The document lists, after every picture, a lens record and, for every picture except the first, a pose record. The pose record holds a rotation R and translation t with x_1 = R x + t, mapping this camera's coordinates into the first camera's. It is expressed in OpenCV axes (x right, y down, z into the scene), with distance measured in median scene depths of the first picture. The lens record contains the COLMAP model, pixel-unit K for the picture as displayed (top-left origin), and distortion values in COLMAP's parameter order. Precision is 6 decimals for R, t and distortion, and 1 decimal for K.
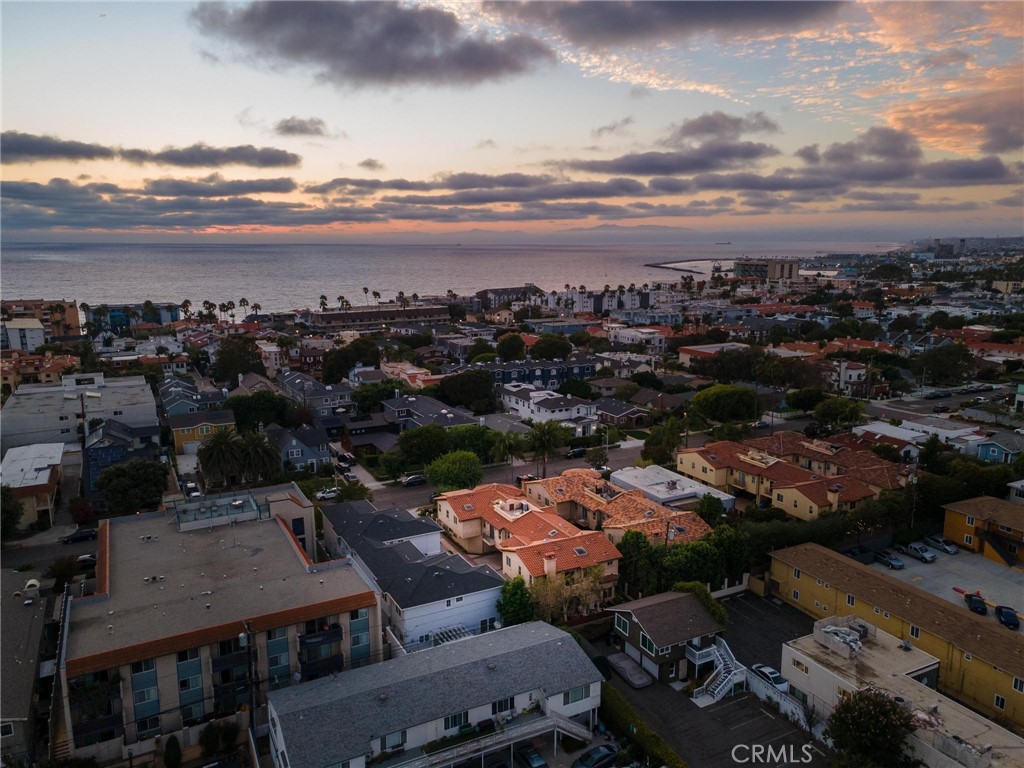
lens RADIAL K [[753.2, 0, 512.0], [0, 753.2, 384.0], [0, 0, 1]] dist [0.039729, 0.001888]
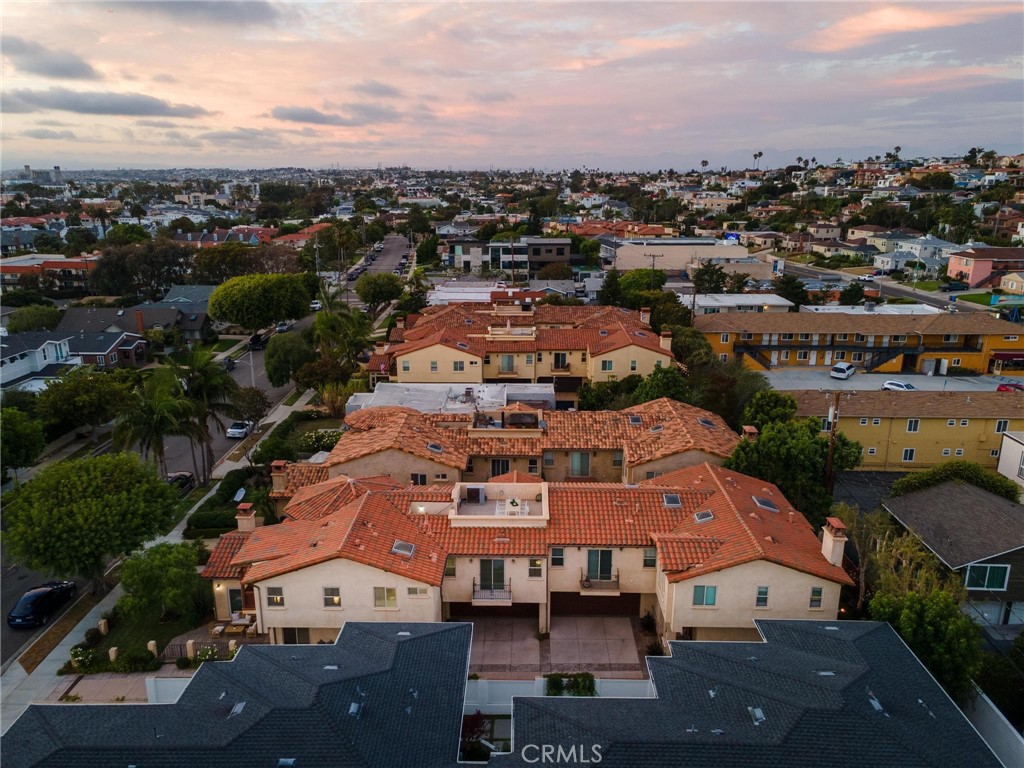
lens RADIAL K [[753.2, 0, 512.0], [0, 753.2, 384.0], [0, 0, 1]] dist [0.039729, 0.001888]
pose [[0.478403, -0.230813, 0.847264, -0.248254], [0.161247, 0.971523, 0.173616, 0.020351], [-0.863209, 0.053560, 0.501997, 0.565315]]
